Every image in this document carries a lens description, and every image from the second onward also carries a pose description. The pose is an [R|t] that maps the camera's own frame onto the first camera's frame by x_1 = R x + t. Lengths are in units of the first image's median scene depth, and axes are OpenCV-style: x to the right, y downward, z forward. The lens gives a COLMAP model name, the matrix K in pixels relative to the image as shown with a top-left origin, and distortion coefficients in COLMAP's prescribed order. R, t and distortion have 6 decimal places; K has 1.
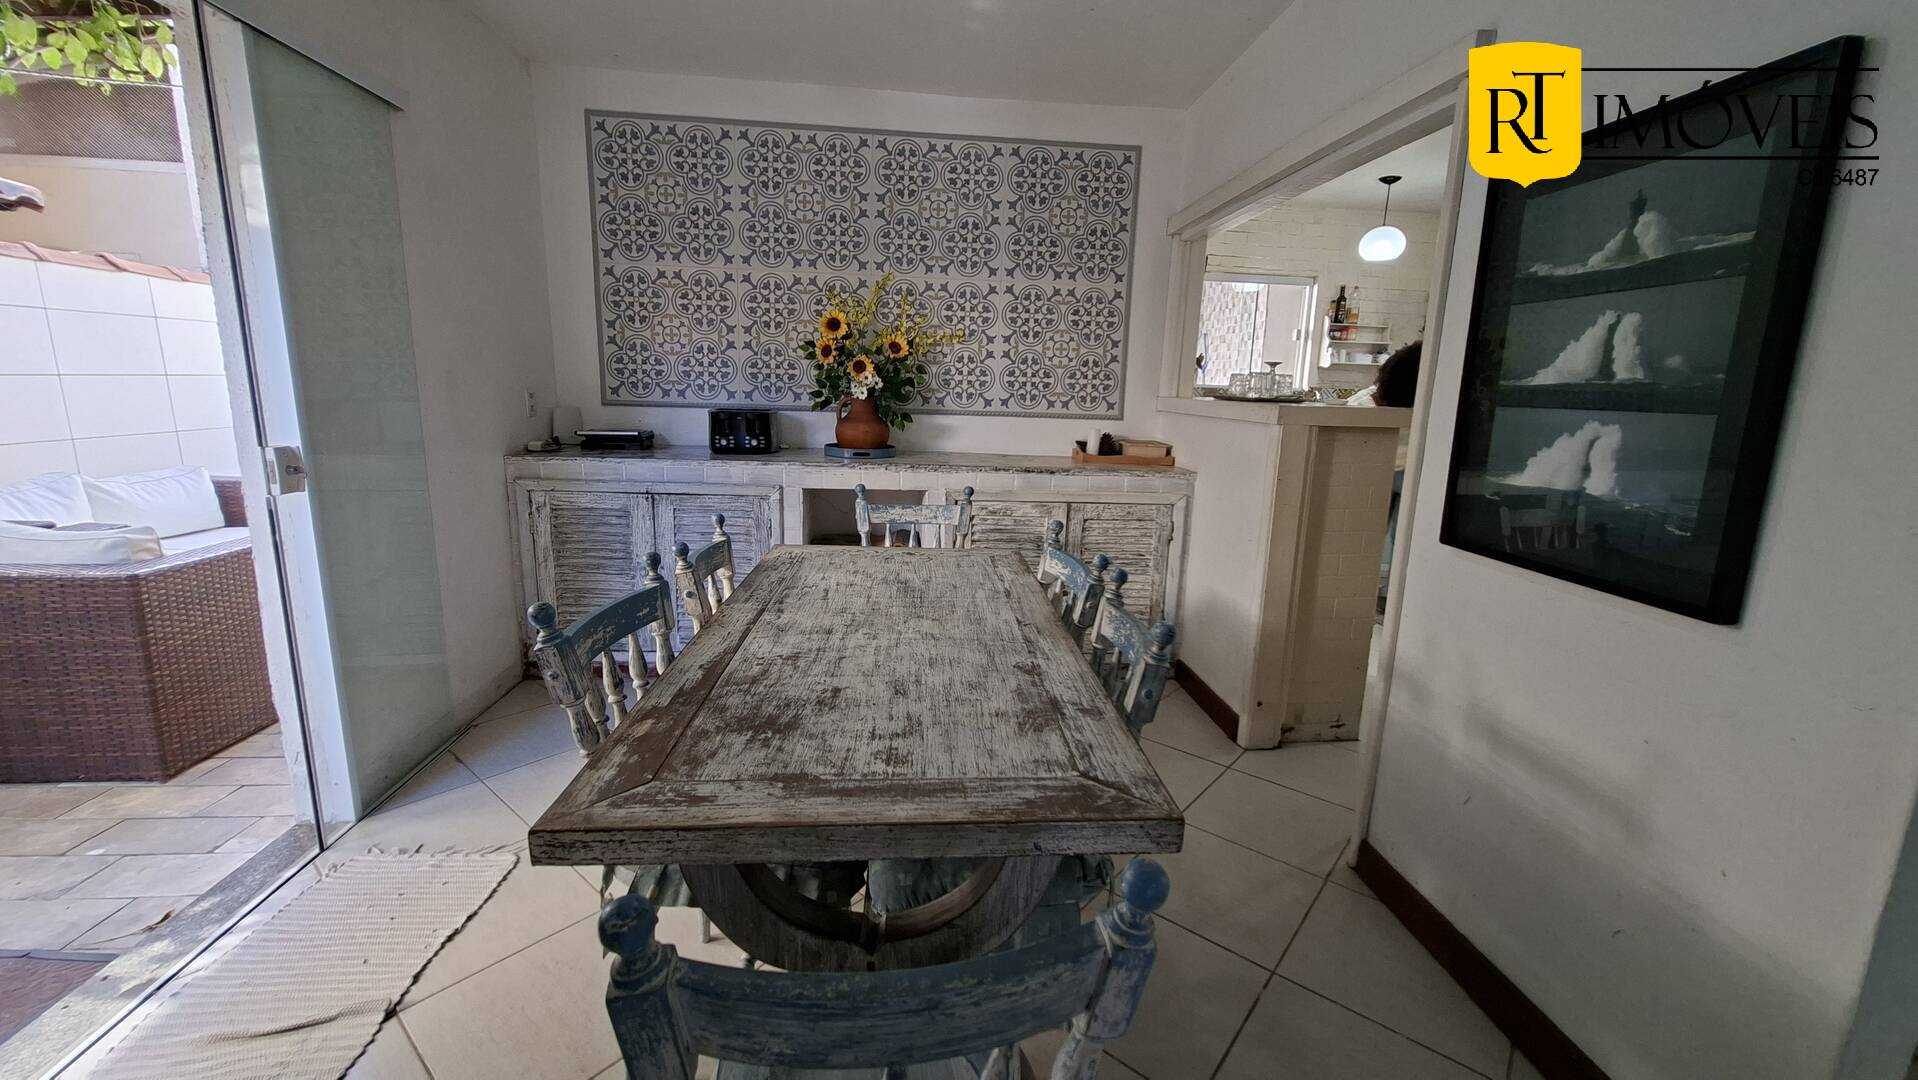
lens RADIAL K [[759.4, 0, 953.9], [0, 759.4, 535.2], [0, 0, 1]] dist [-0.001059, 0.001353]
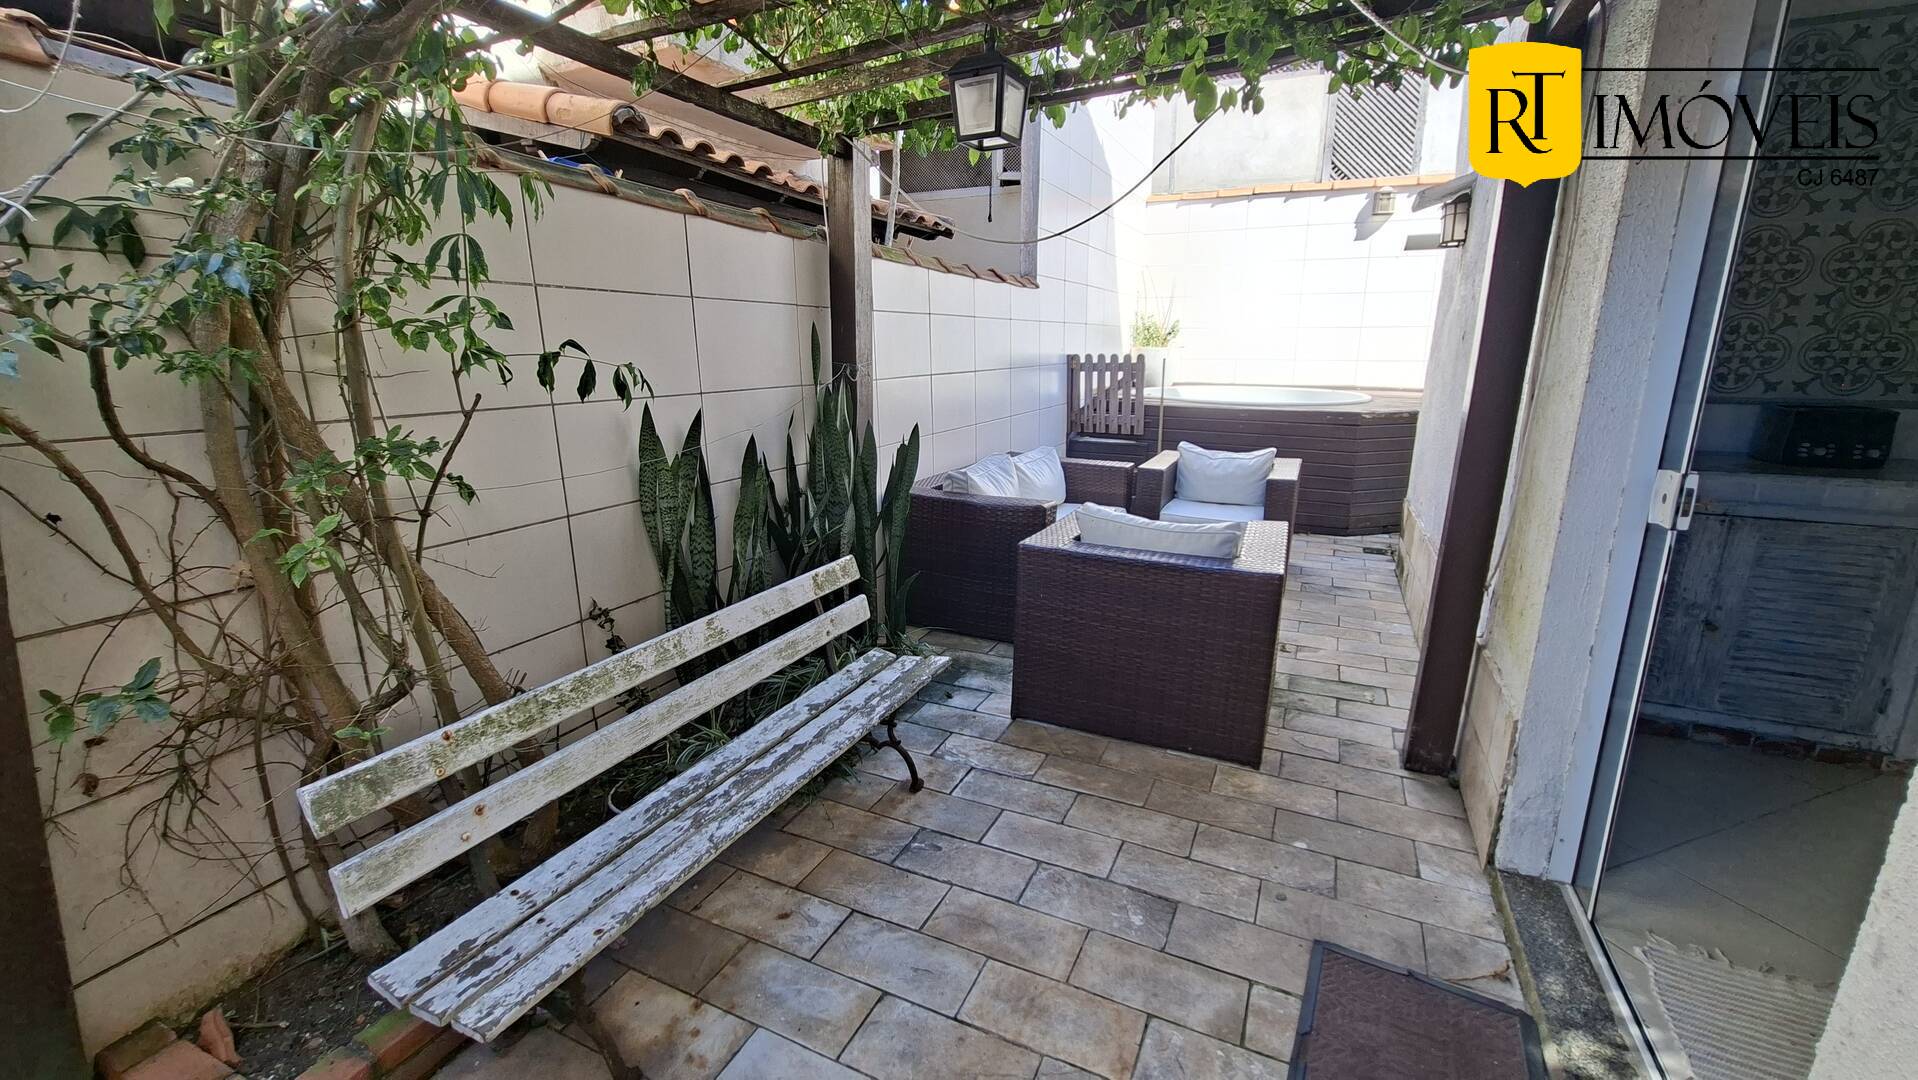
lens RADIAL K [[759.4, 0, 969.6], [0, 759.4, 533.5], [0, 0, 1]] dist [-0.001059, 0.001353]
pose [[0.873668, 0.097833, -0.476585, -0.631946], [-0.083901, 0.995194, 0.050486, -0.008588], [0.479234, -0.004122, 0.877678, -0.062798]]
